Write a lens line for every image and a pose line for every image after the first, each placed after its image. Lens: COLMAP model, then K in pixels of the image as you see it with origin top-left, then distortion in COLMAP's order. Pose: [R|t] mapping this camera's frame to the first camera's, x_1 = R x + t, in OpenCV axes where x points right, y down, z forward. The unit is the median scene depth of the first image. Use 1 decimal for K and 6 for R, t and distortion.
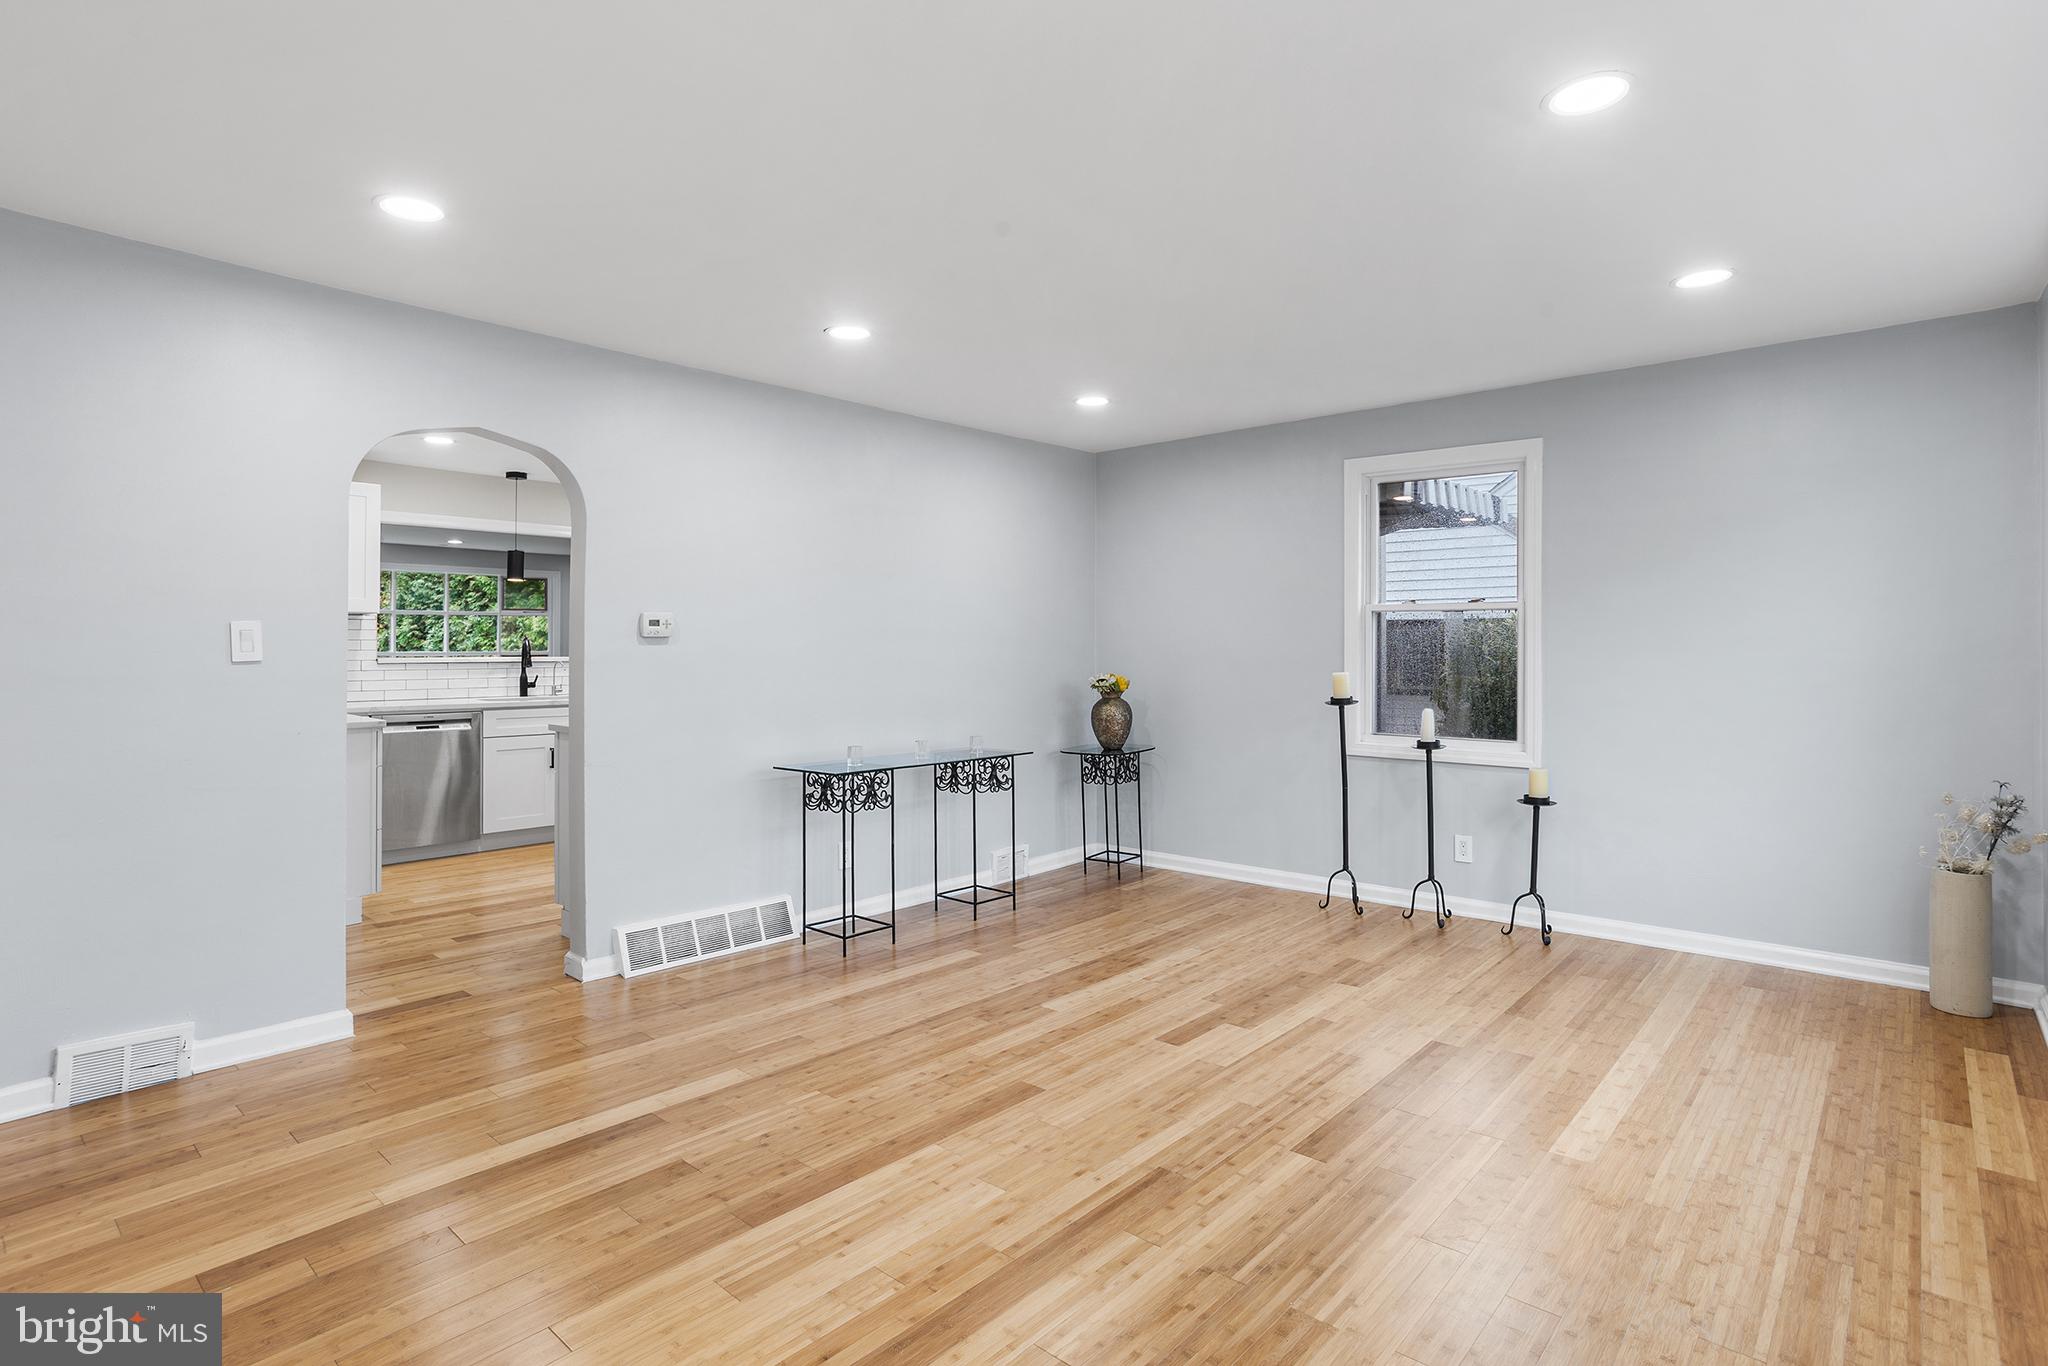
lens RADIAL K [[1026.4, 0, 1017.0], [0, 1026.4, 638.3], [0, 0, 1]] dist [-0.002083, -0.000211]
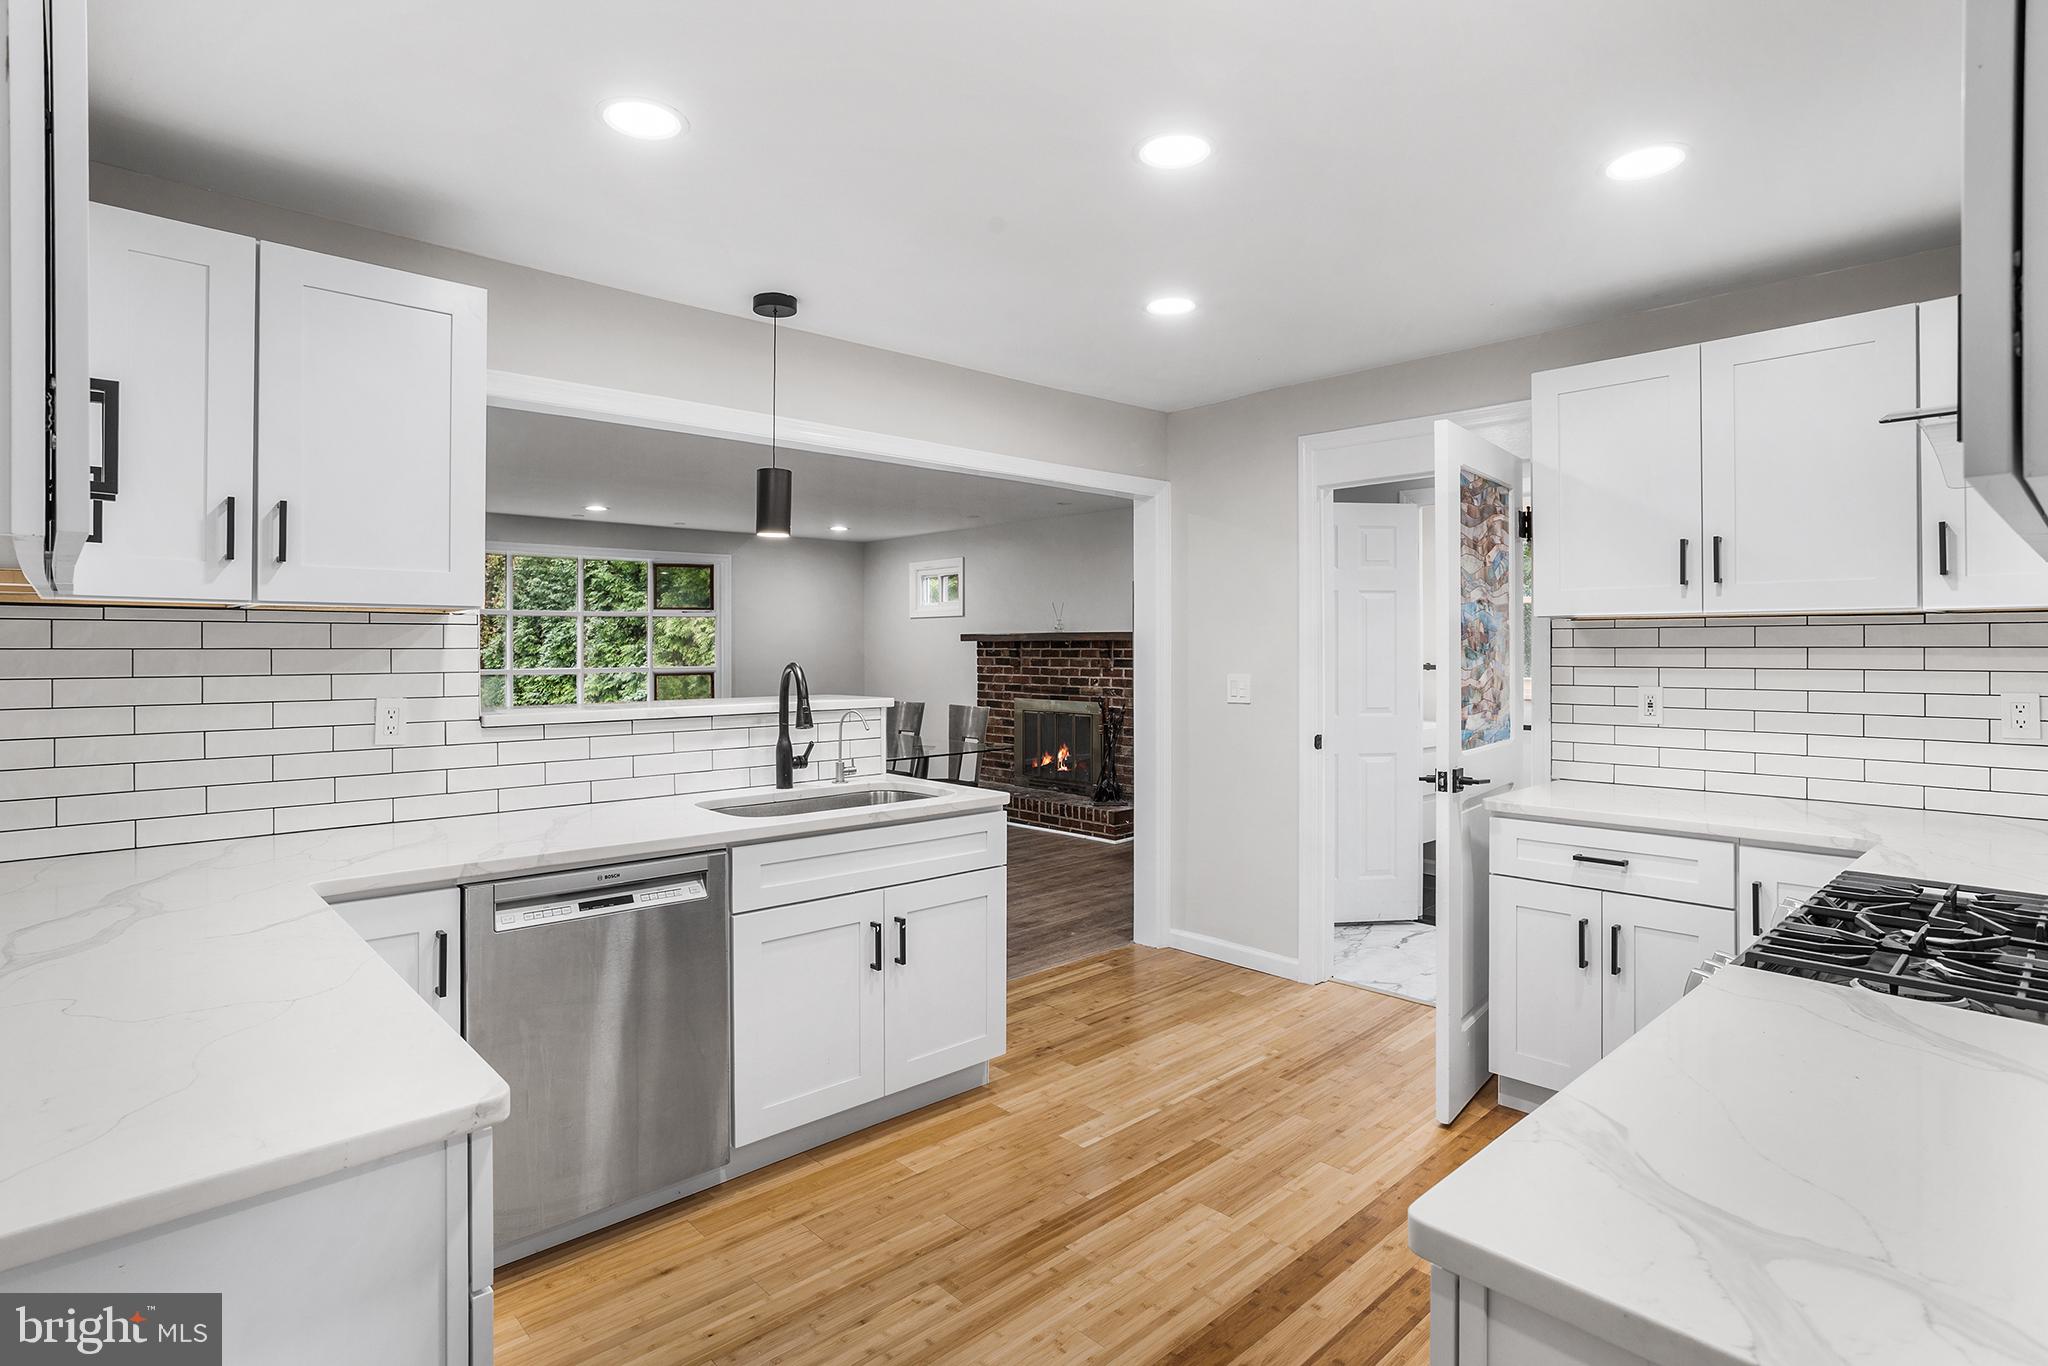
lens RADIAL K [[1011.2, 0, 1009.6], [0, 1011.2, 651.8], [0, 0, 1]] dist [0.001486, 0.000145]
pose [[0.996476, 0.002223, -0.083850, -0.316424], [-0.001310, 0.999939, 0.010947, -0.009153], [0.083870, -0.010799, 0.996418, 0.512176]]
